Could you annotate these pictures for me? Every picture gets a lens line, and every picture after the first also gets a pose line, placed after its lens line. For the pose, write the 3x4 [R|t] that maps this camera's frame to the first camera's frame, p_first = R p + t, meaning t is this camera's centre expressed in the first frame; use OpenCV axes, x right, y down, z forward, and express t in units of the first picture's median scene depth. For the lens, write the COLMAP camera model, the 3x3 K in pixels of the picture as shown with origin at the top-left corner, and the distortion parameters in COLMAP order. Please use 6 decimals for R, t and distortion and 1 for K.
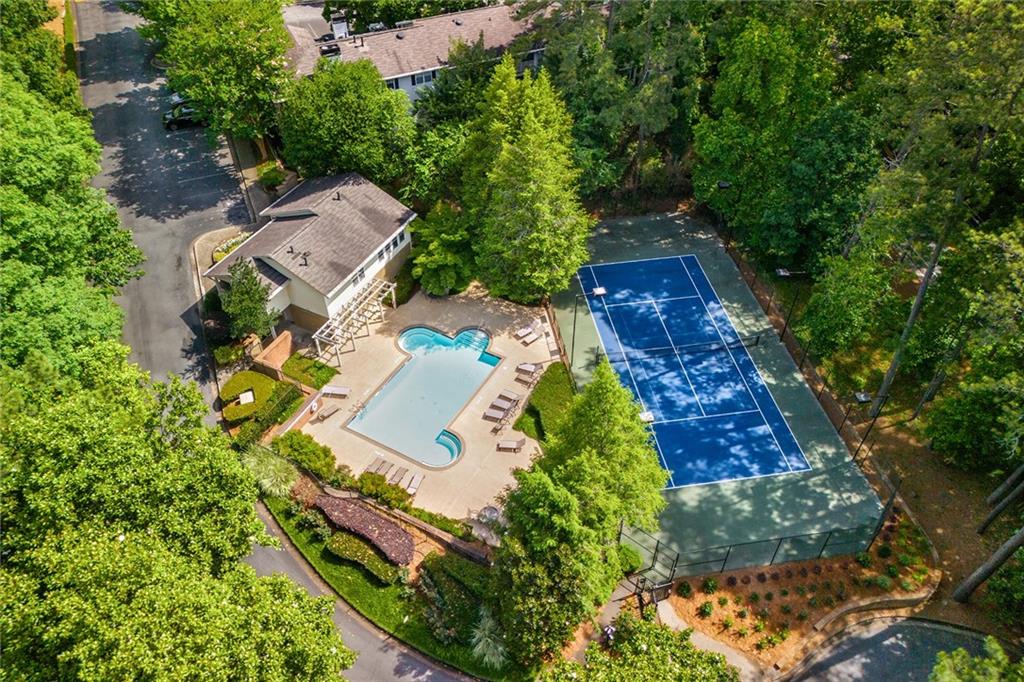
lens RADIAL K [[684.7, 0, 512.0], [0, 684.7, 341.0], [0, 0, 1]] dist [0.005160, 0.000356]
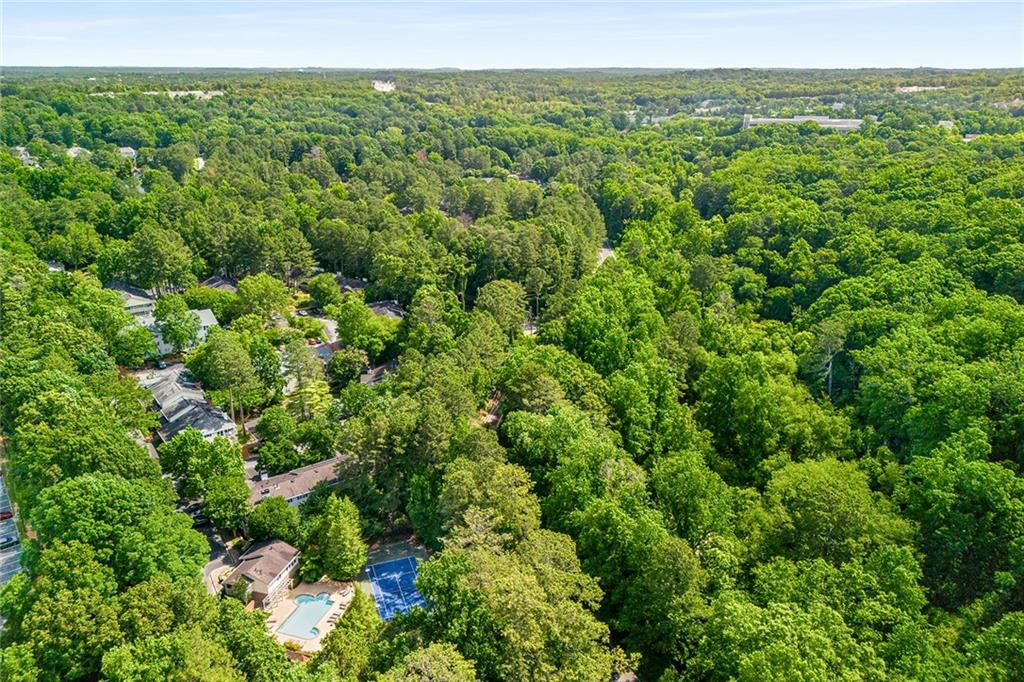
lens RADIAL K [[684.7, 0, 512.0], [0, 684.7, 341.0], [0, 0, 1]] dist [0.005160, 0.000356]
pose [[0.977855, -0.059858, 0.200539, 0.182793], [0.144824, 0.885276, -0.441941, 0.396652], [-0.151078, 0.461198, 0.874341, -1.880867]]
